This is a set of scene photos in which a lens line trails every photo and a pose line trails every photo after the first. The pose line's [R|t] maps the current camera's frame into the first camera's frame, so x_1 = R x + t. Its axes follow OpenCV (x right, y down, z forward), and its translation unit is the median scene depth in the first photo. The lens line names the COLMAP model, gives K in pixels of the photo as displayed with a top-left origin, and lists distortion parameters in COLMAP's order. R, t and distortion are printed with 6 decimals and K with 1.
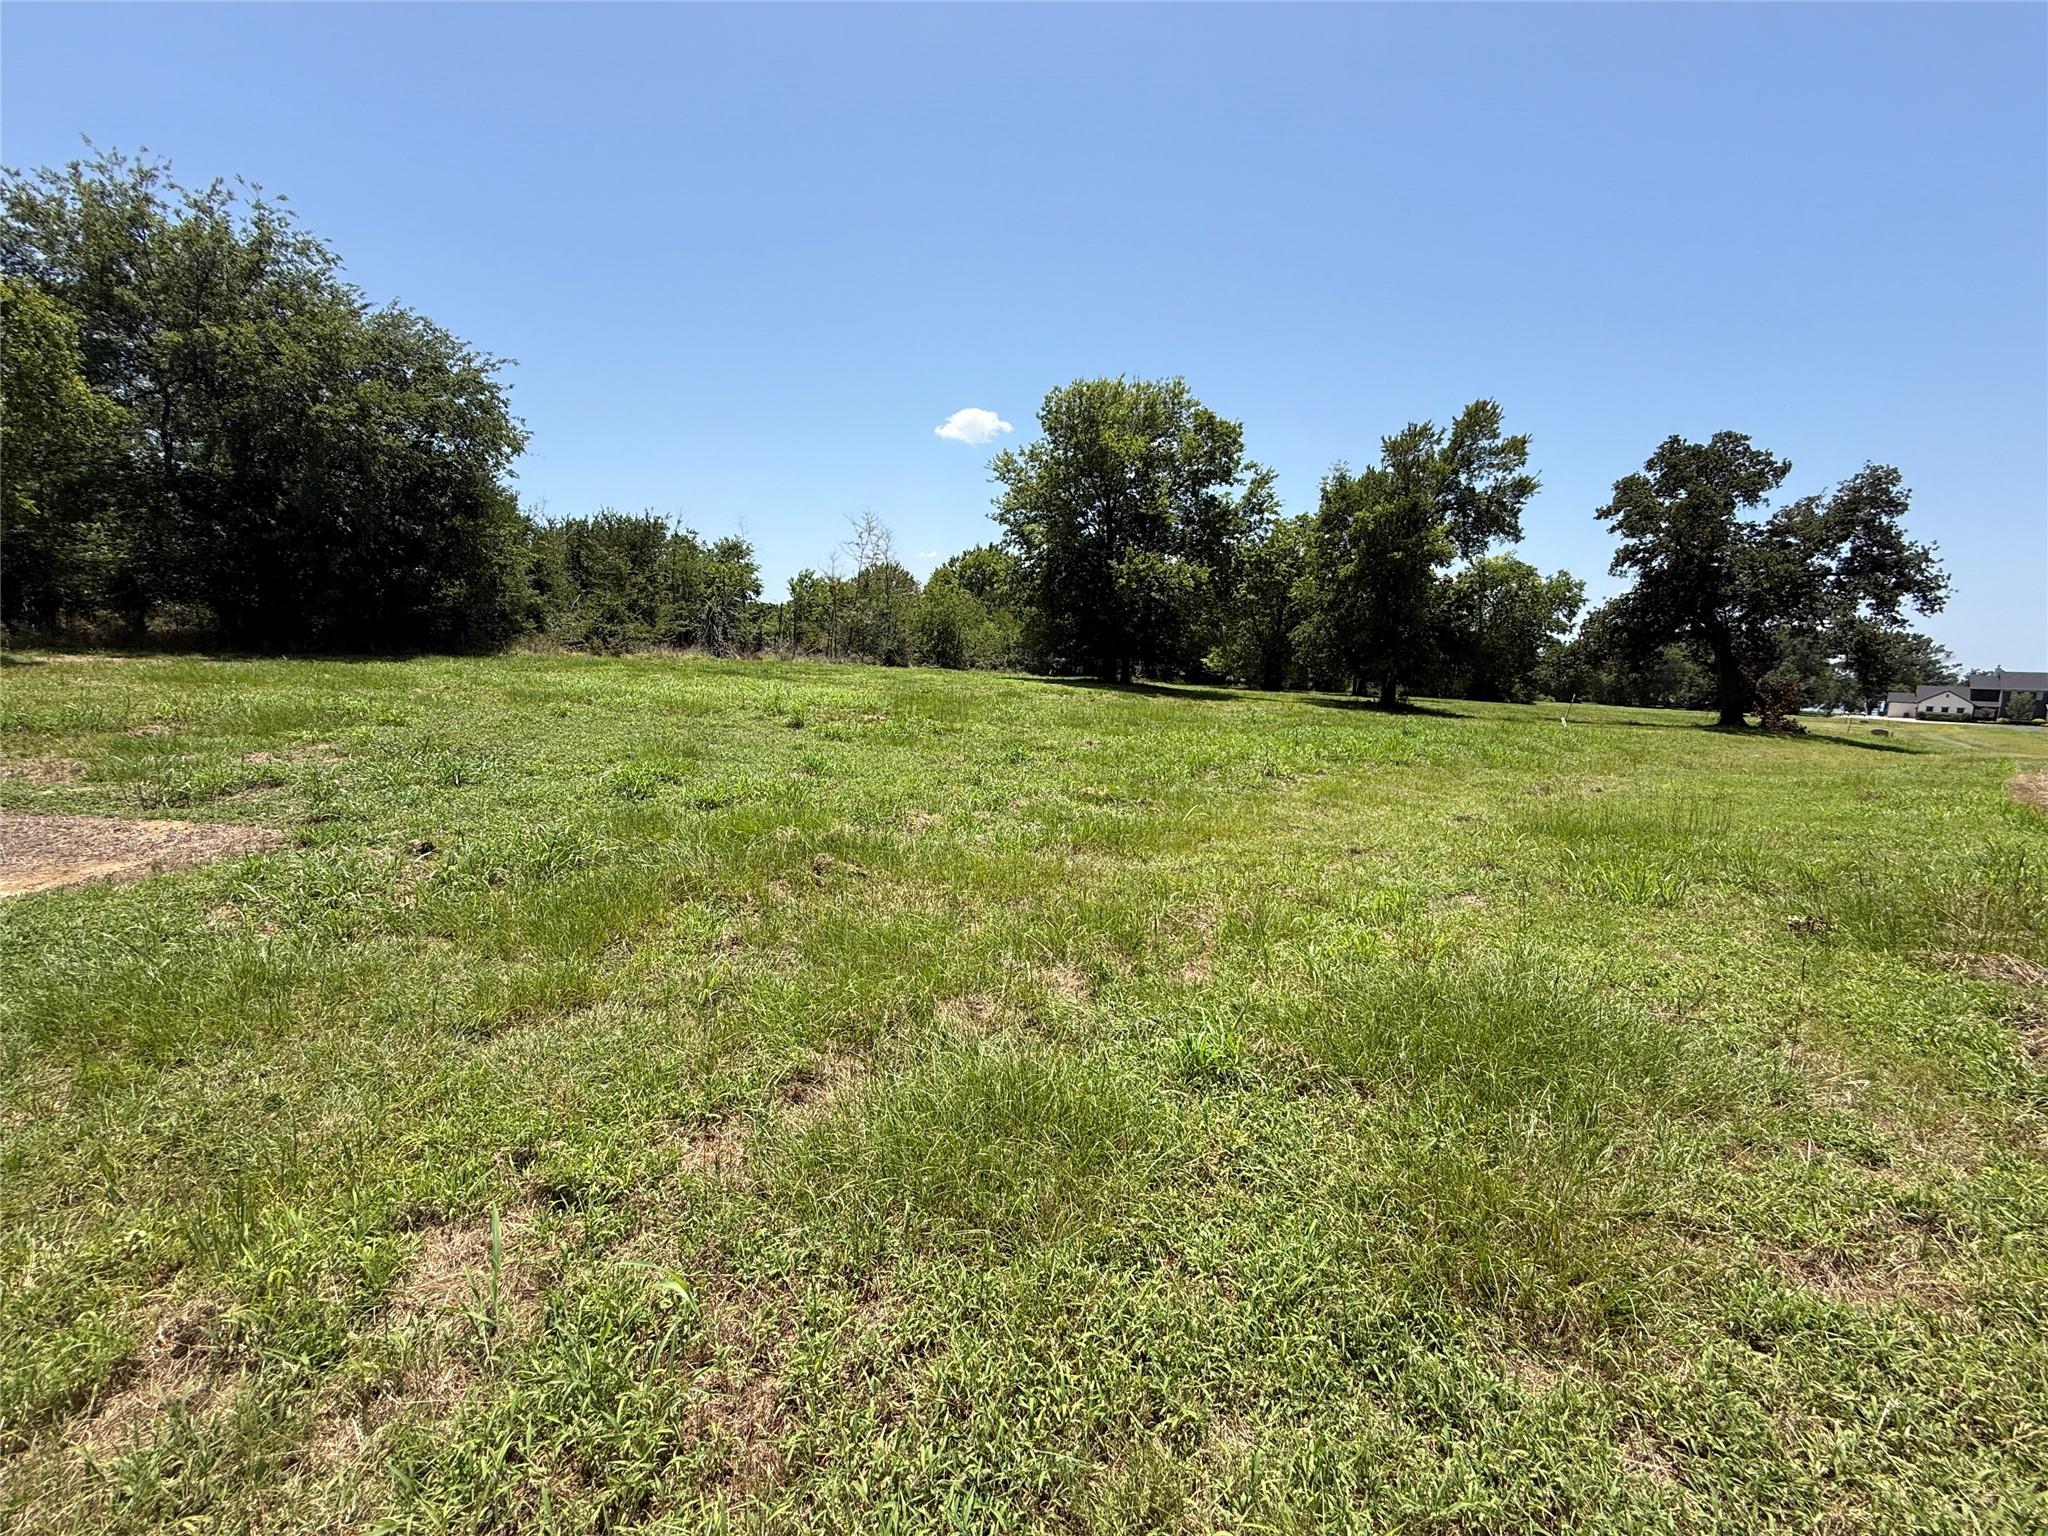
lens RADIAL K [[829.9, 0, 1024.0], [0, 829.9, 768.0], [0, 0, 1]] dist [-0.004501, -0.000357]
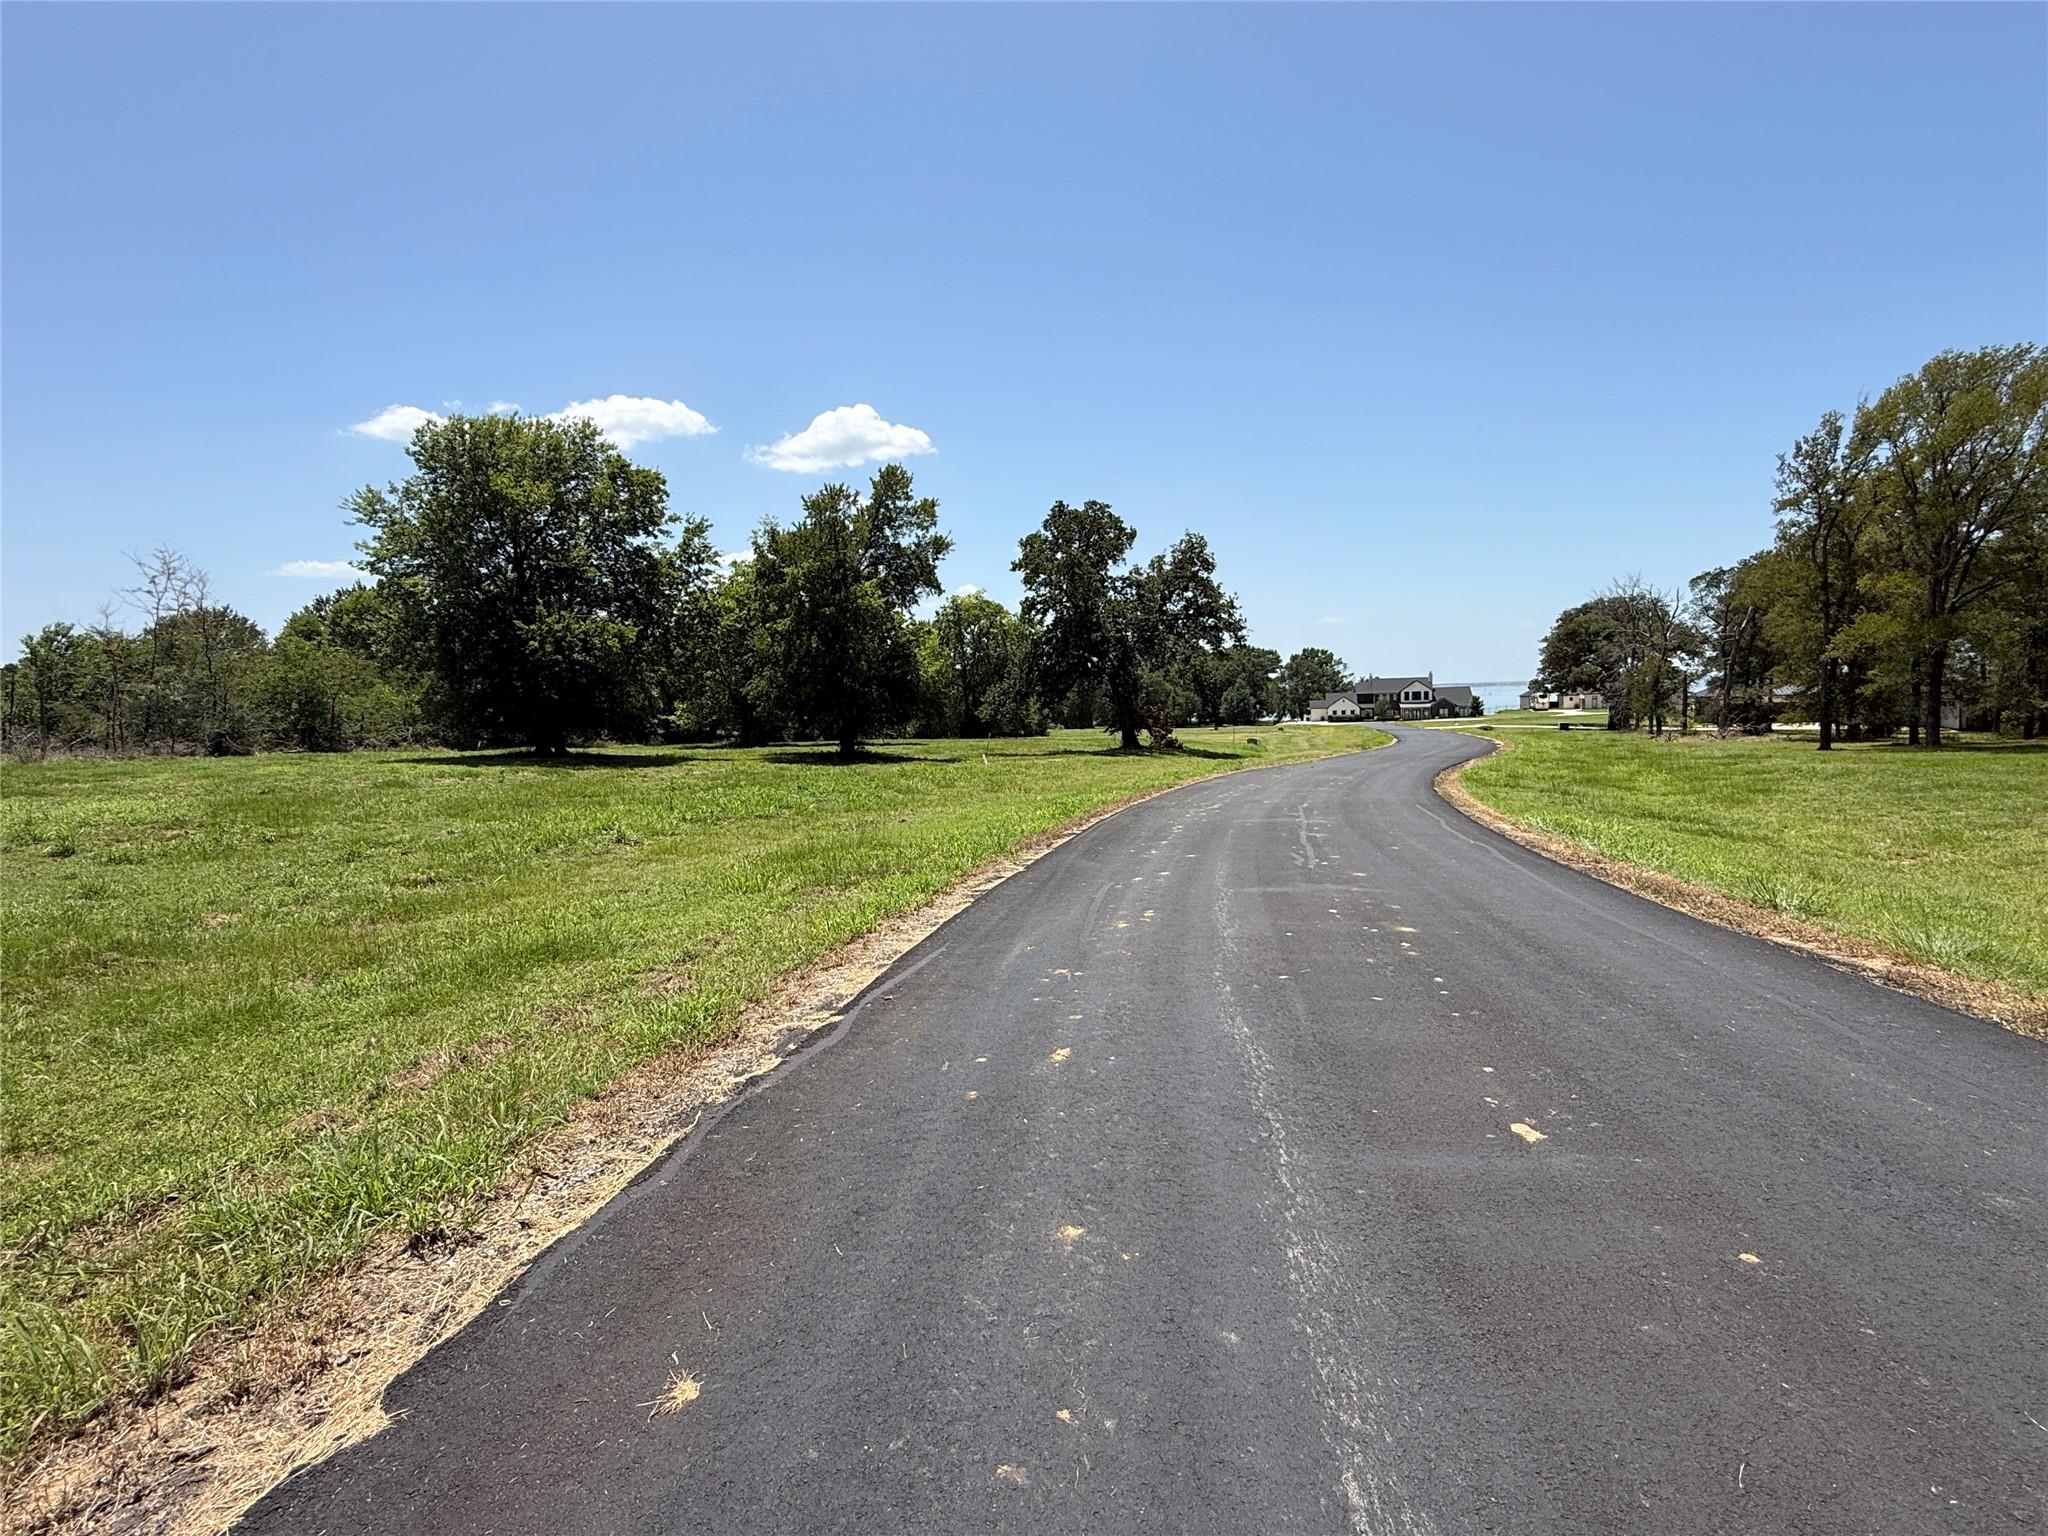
lens RADIAL K [[993.9, 0, 1024.0], [0, 993.9, 768.0], [0, 0, 1]] dist [-0.001011, -0.000598]
pose [[0.868978, -0.090326, 0.486538, 0.039632], [0.122075, 0.991943, -0.033876, 0.007054], [-0.479558, 0.088832, 0.873002, -0.154920]]
